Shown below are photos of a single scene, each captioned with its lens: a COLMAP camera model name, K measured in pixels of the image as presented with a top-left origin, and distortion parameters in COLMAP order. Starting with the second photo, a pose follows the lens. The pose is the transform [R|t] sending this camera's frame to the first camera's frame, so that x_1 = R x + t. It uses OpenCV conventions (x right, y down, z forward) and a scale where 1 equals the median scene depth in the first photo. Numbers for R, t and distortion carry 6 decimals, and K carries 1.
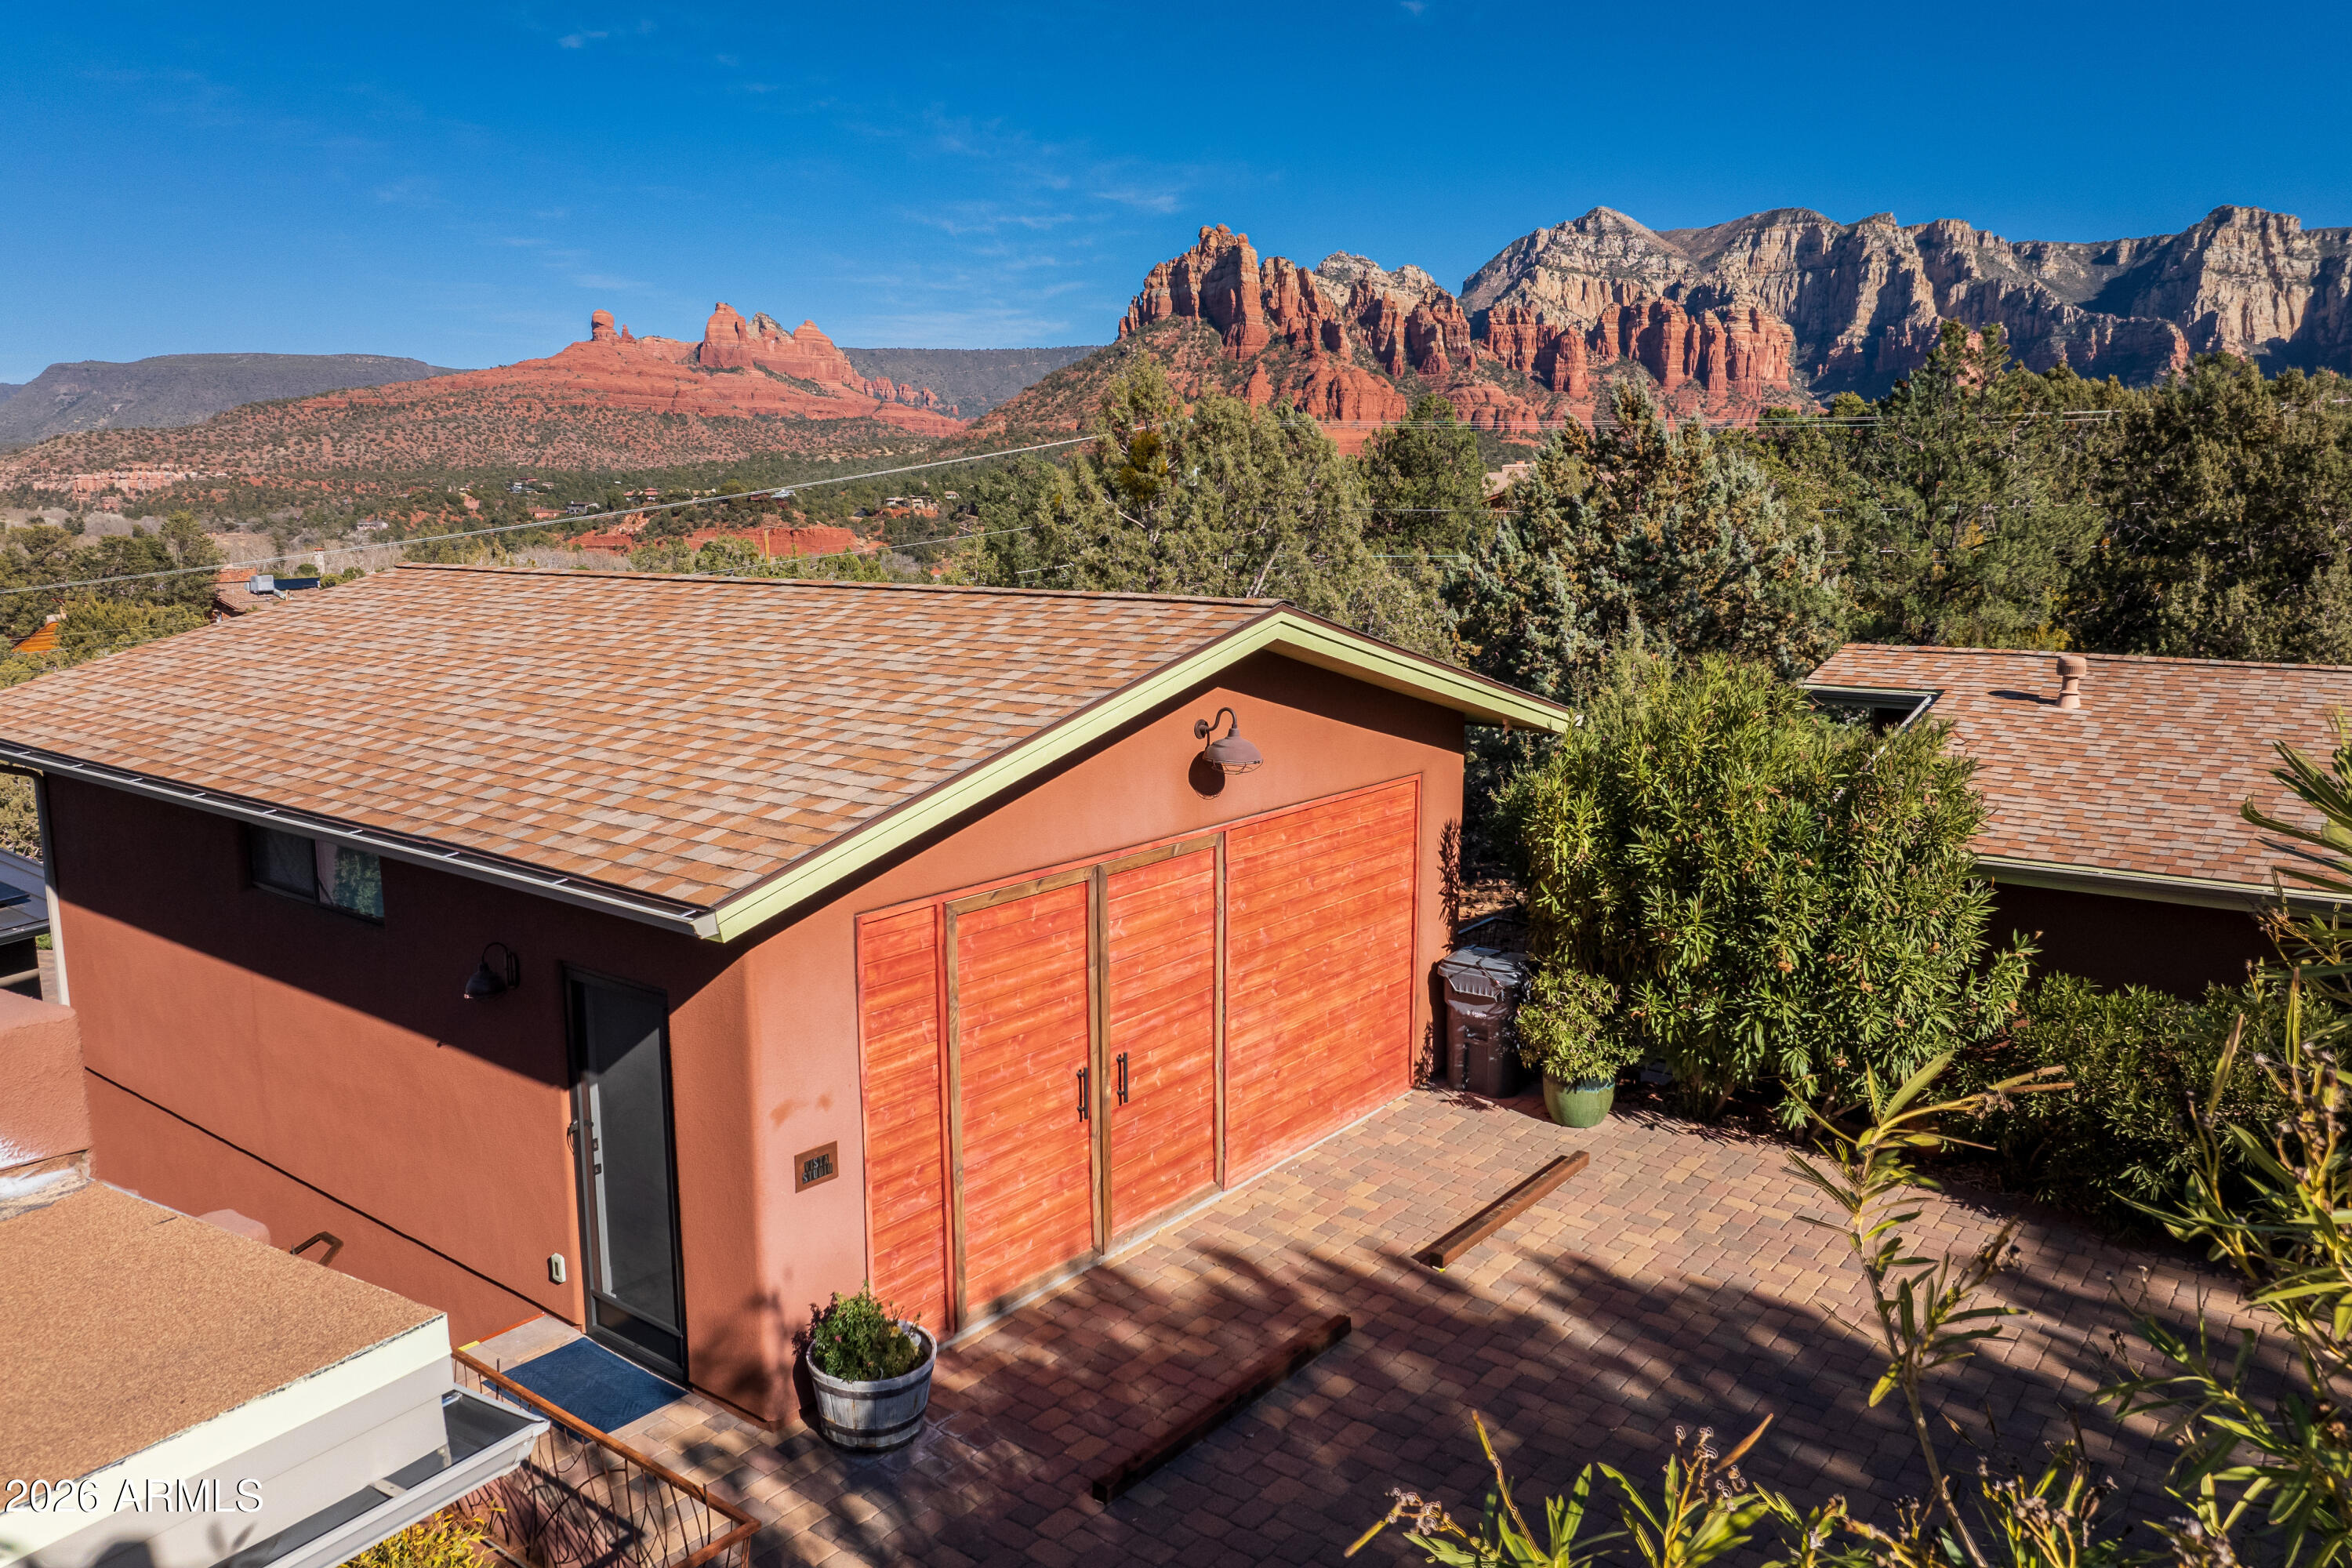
lens RADIAL K [[1698.7, 0, 1186.5], [0, 1698.7, 781.1], [0, 0, 1]] dist [-0.007345, -0.083480]
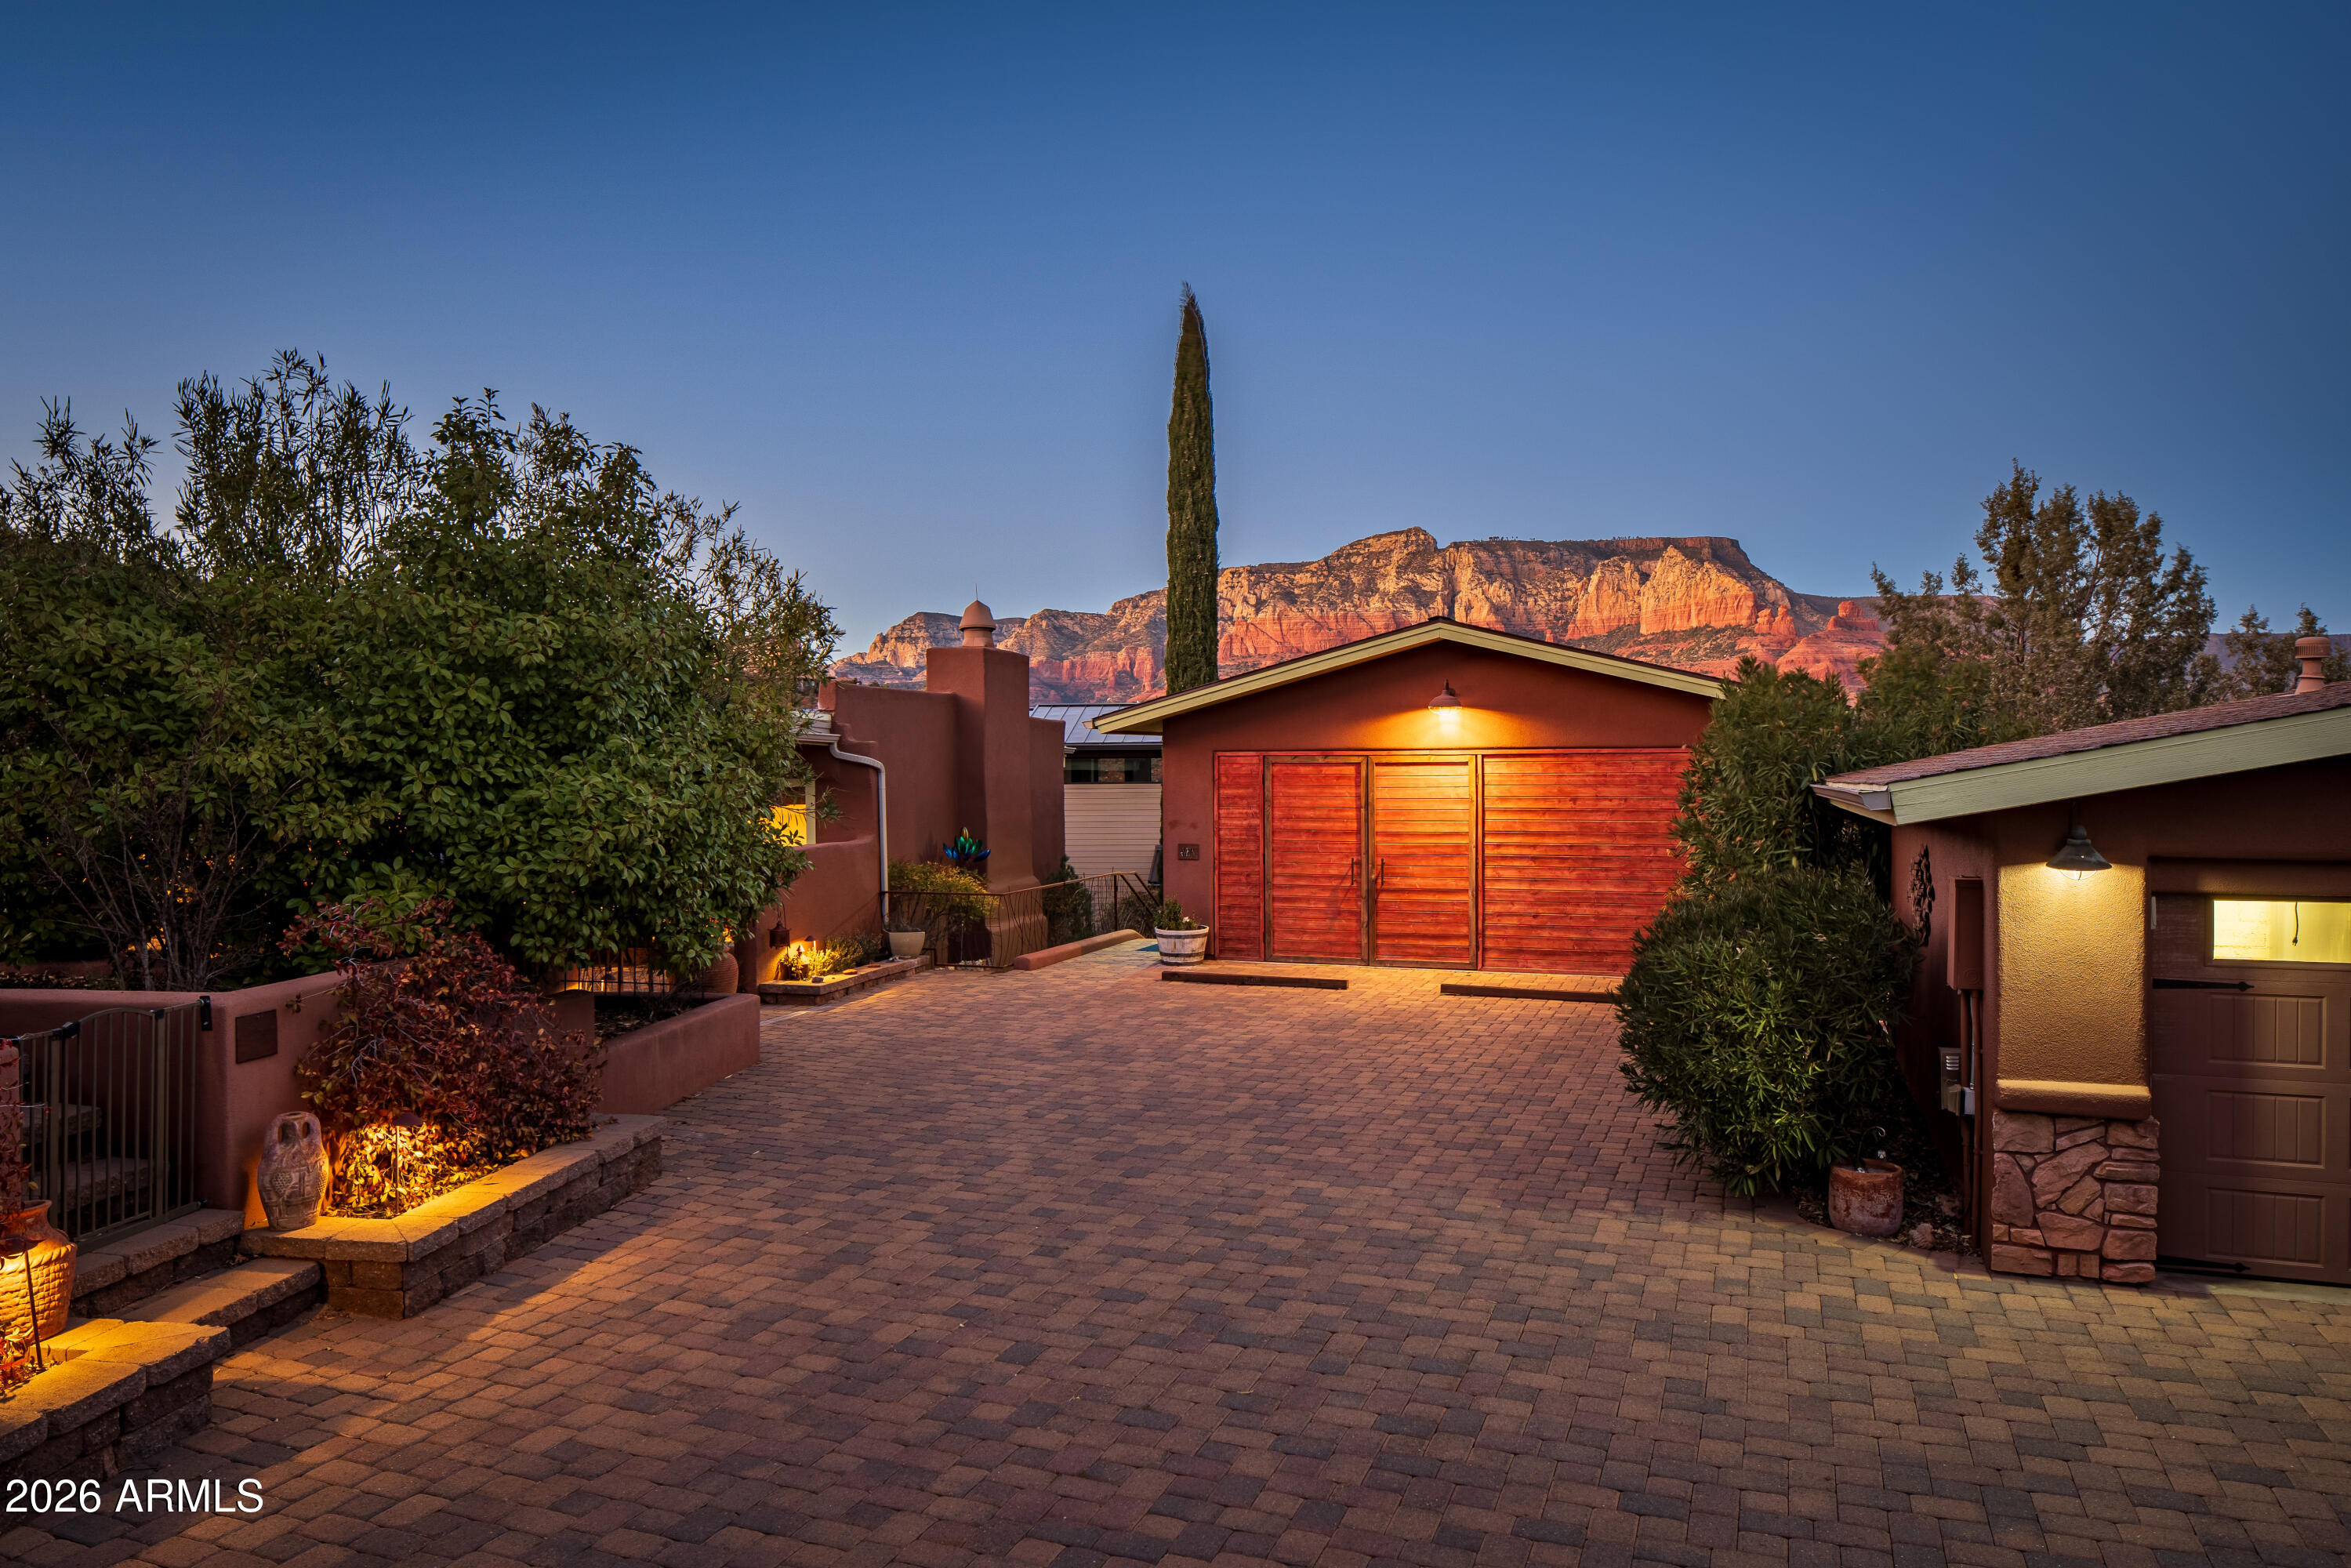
lens RADIAL K [[1615.4, 0, 1148.5], [0, 1615.4, 802.9], [0, 0, 1]] dist [-0.007087, -0.000517]
pose [[0.286852, 0.021546, -0.957733, 1.415937], [-0.149748, 0.988466, -0.022614, 0.154985], [0.946198, 0.149905, 0.286770, 0.192897]]
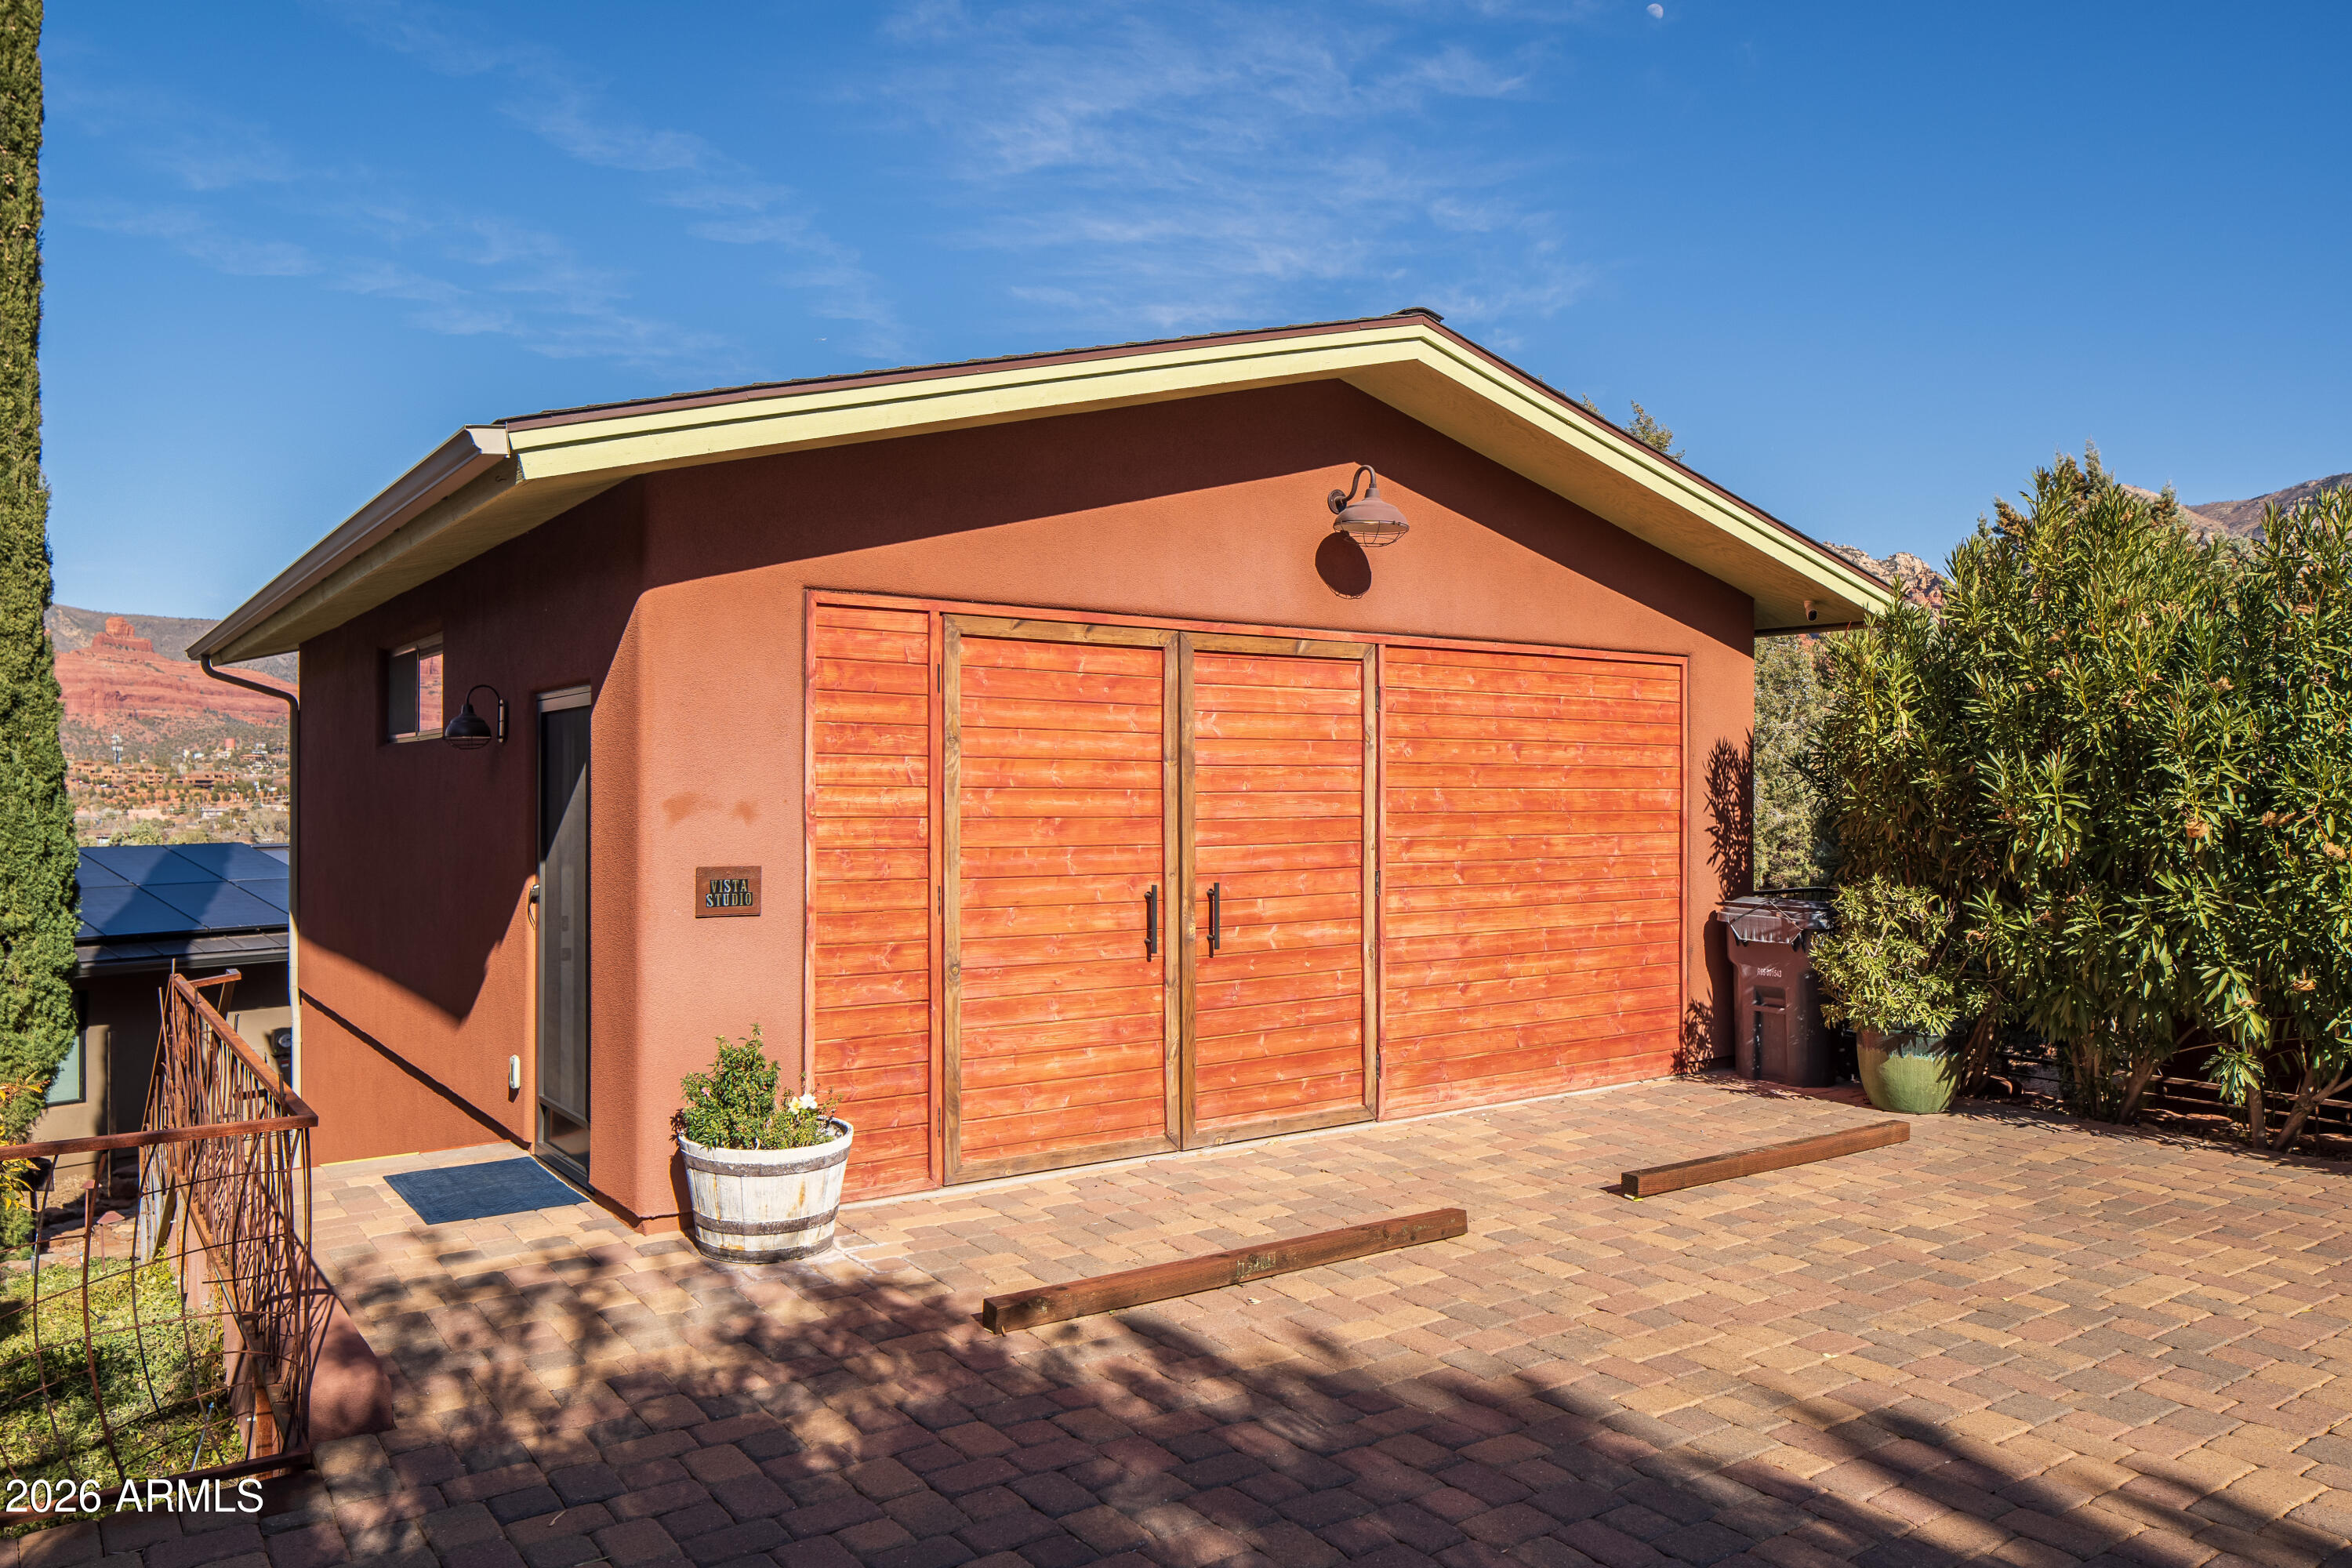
lens RADIAL K [[1637.7, 0, 1153.4], [0, 1637.7, 783.8], [0, 0, 1]] dist [-0.007447, -0.000675]
pose [[0.954314, -0.001437, -0.298801, 0.141101], [-0.048423, 0.986026, -0.159398, 0.205781], [0.294854, 0.166584, 0.940909, 0.236991]]
